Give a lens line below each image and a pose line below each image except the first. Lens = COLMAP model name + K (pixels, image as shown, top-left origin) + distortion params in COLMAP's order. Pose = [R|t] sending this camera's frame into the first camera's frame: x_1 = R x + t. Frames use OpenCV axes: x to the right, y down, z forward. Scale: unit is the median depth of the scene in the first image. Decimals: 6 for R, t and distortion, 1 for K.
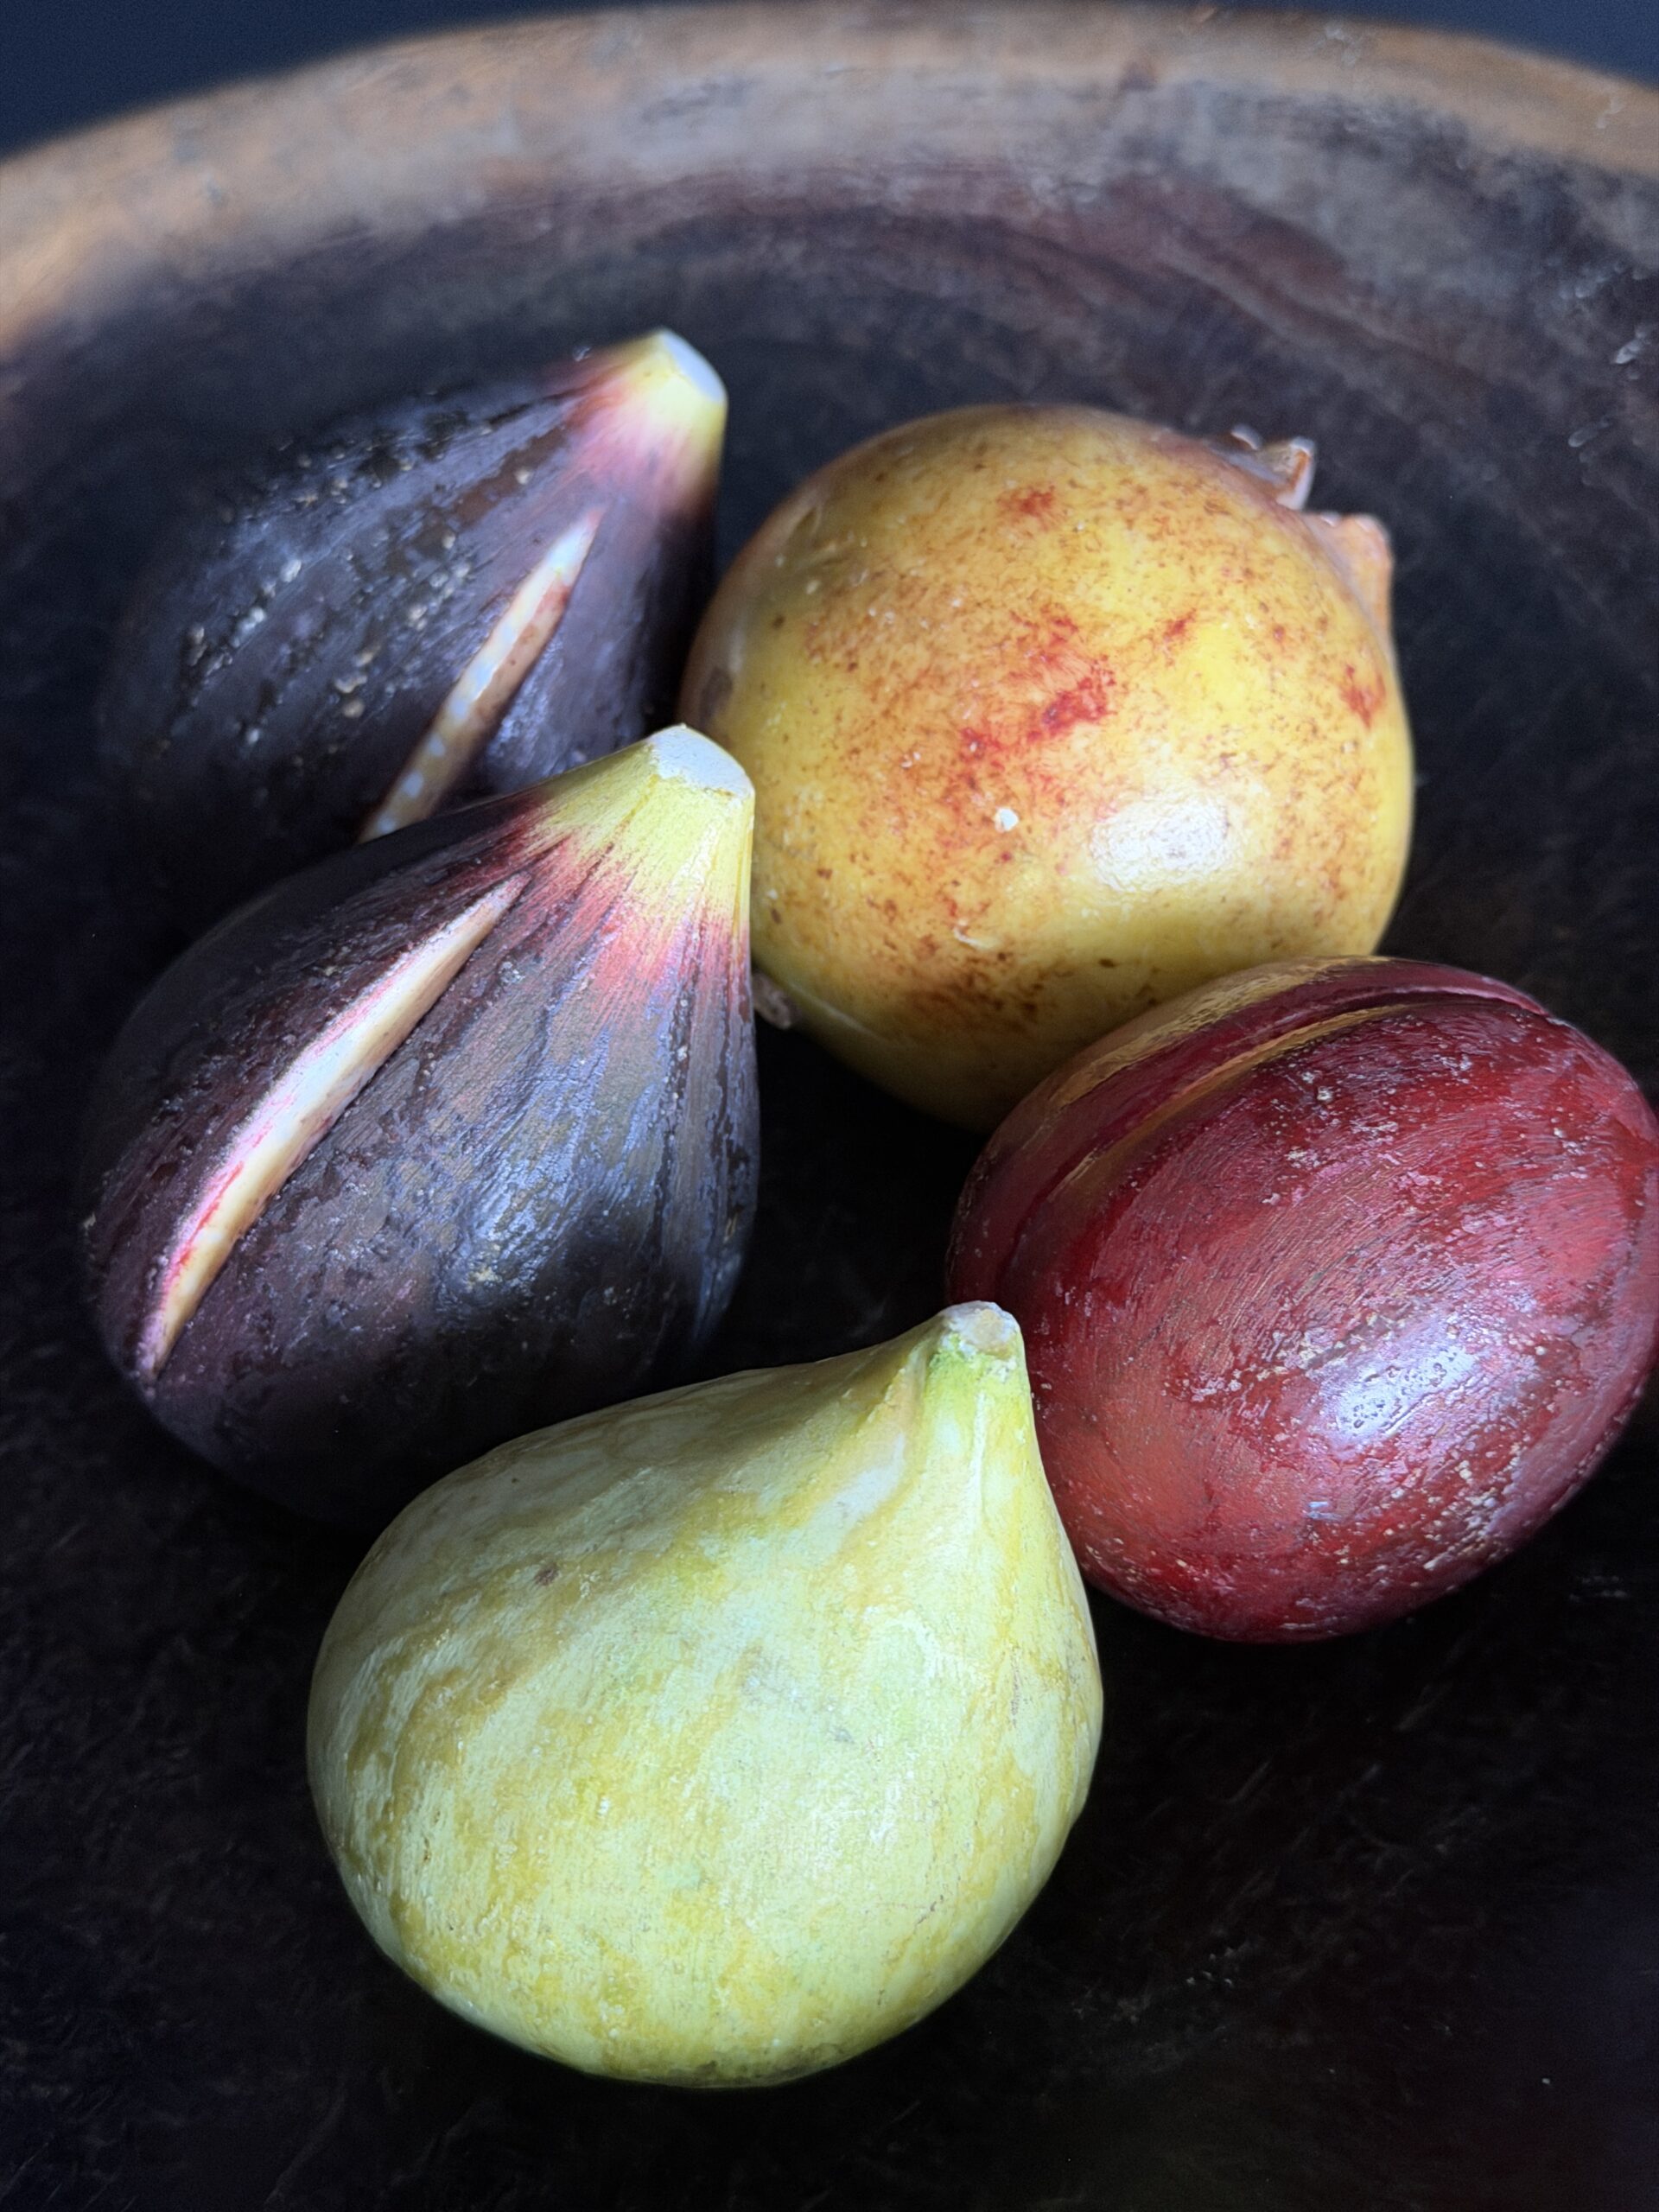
lens RADIAL K [[3175.2, 0, 825.9], [0, 3175.2, 1158.6], [0, 0, 1]] dist [0.100502, 0.000000]
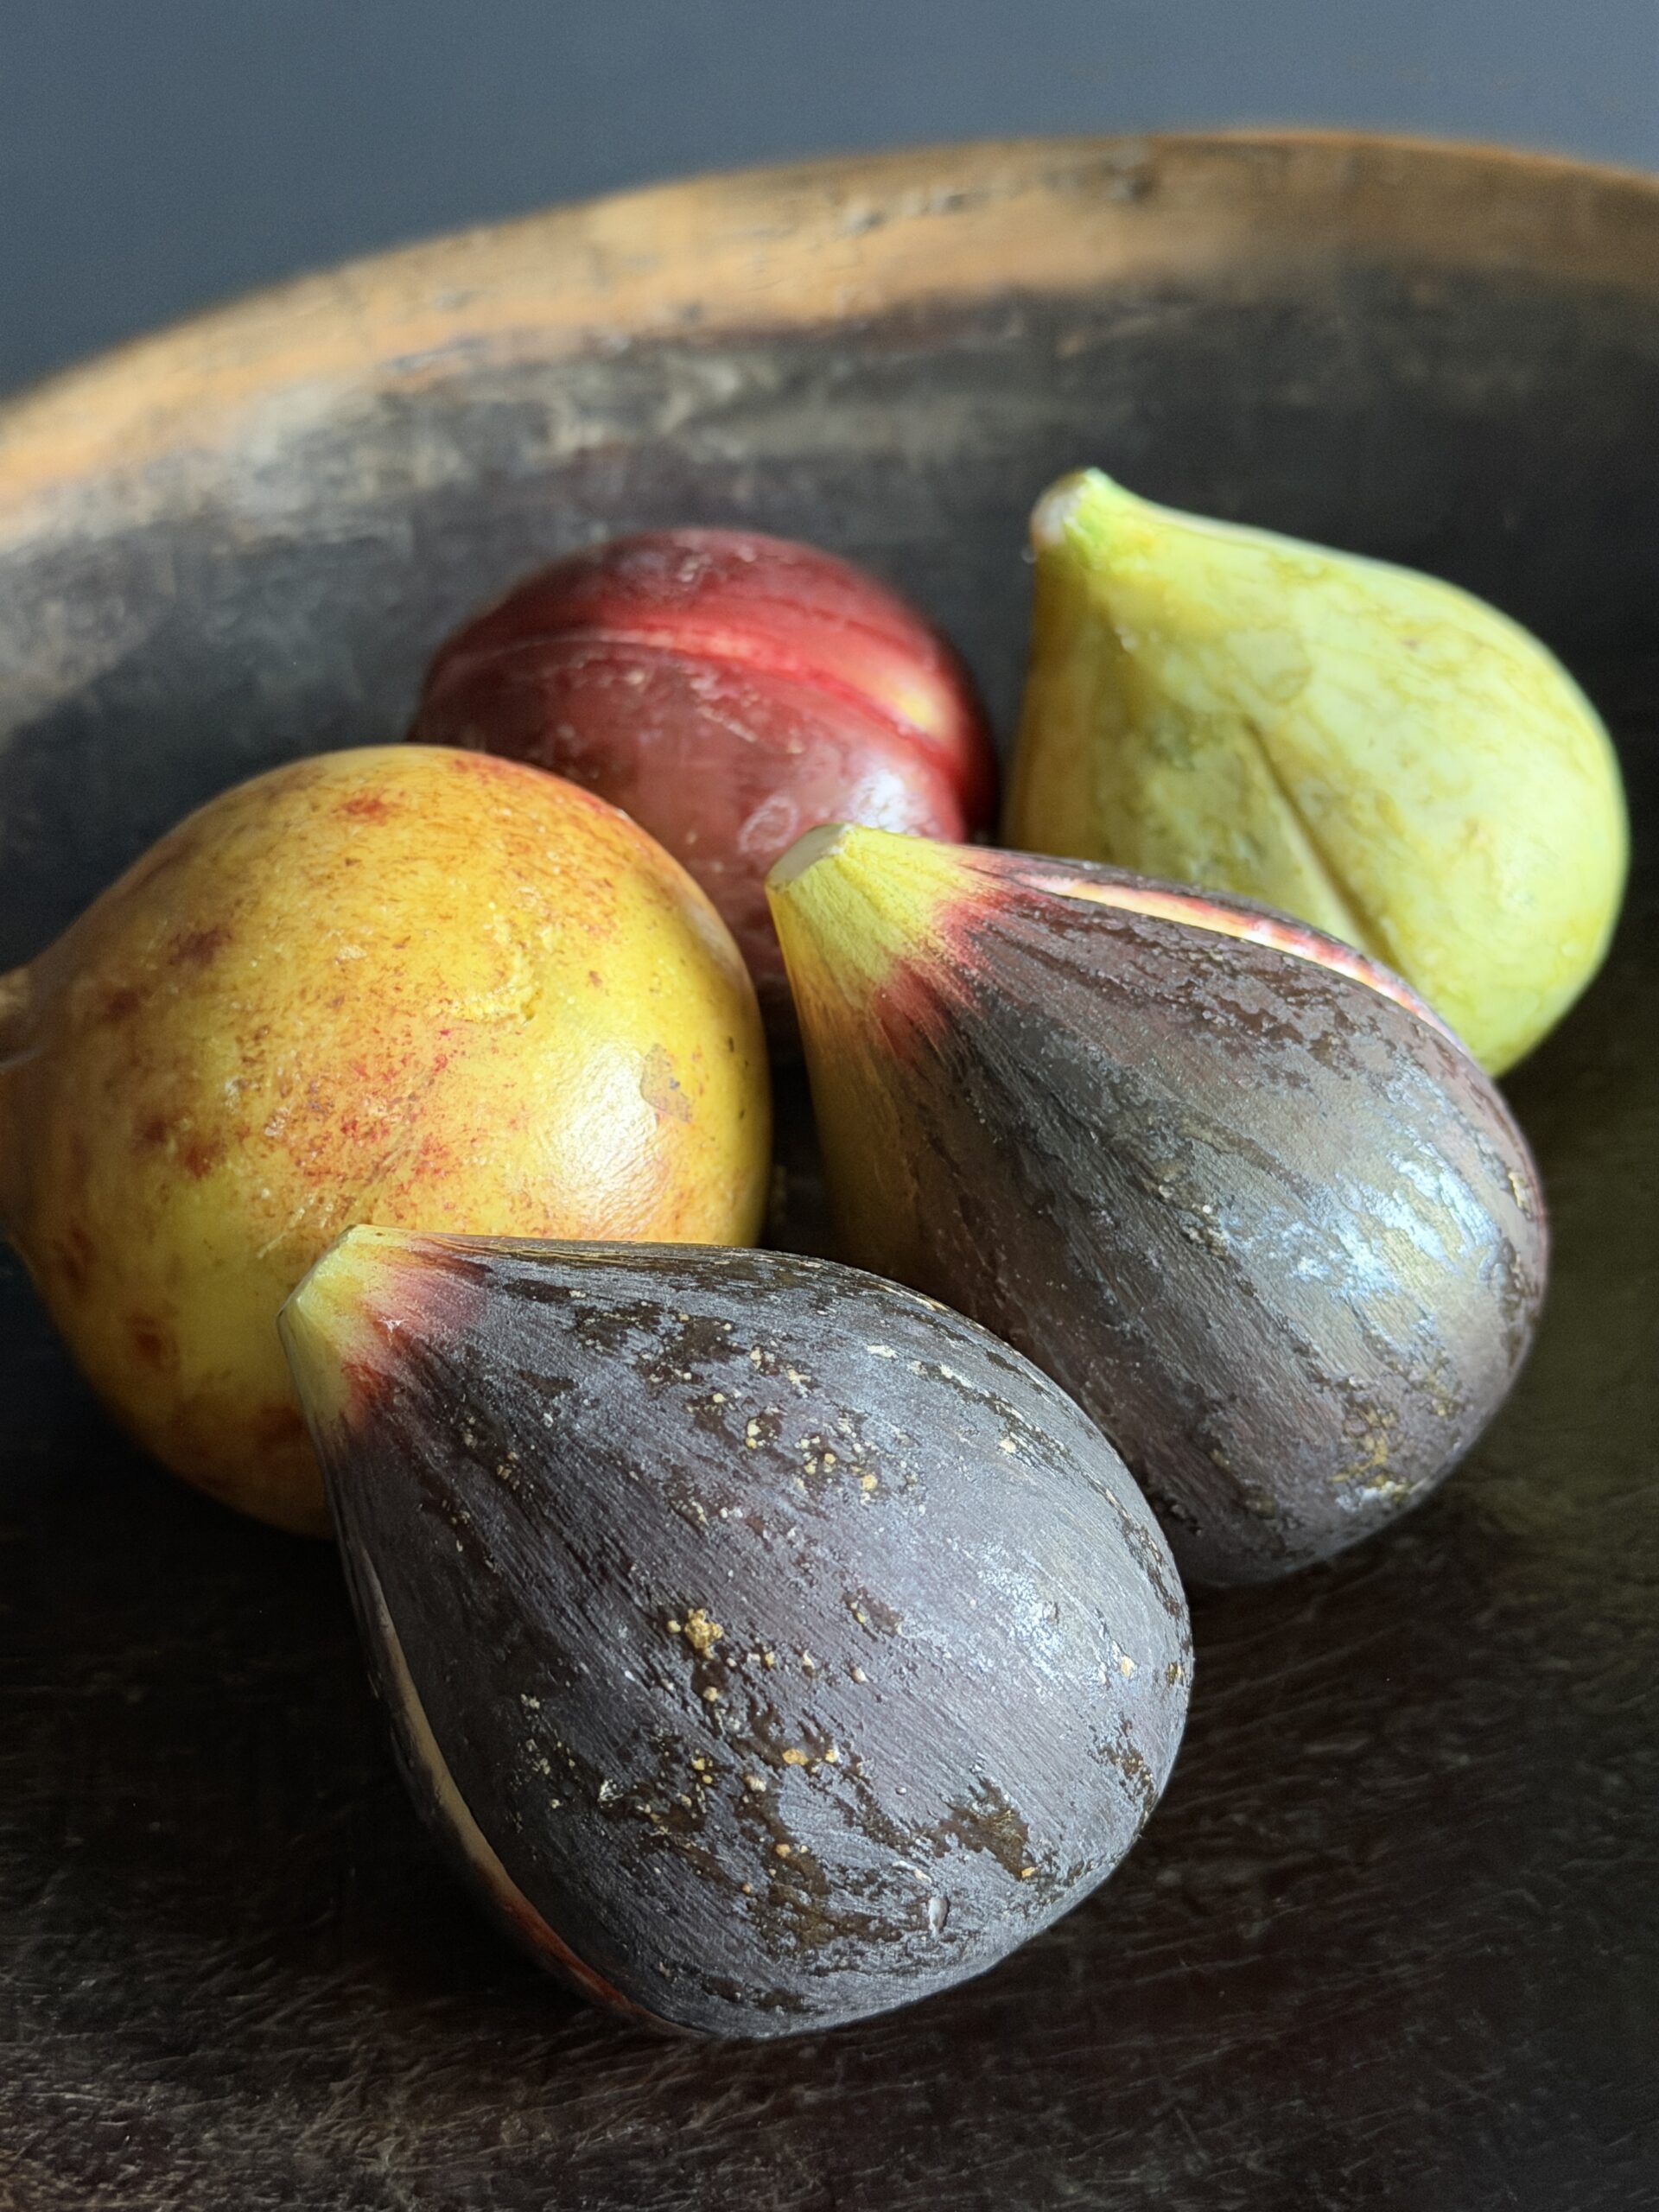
lens RADIAL K [[3175.2, 0, 826.3], [0, 3175.2, 1099.2], [0, 0, 1]] dist [0.100502, 0.000000]
pose [[-0.720764, -0.343263, 0.602220, -0.651945], [0.613667, 0.088032, 0.784642, -0.871439], [-0.322354, 0.935105, 0.147198, 0.893964]]
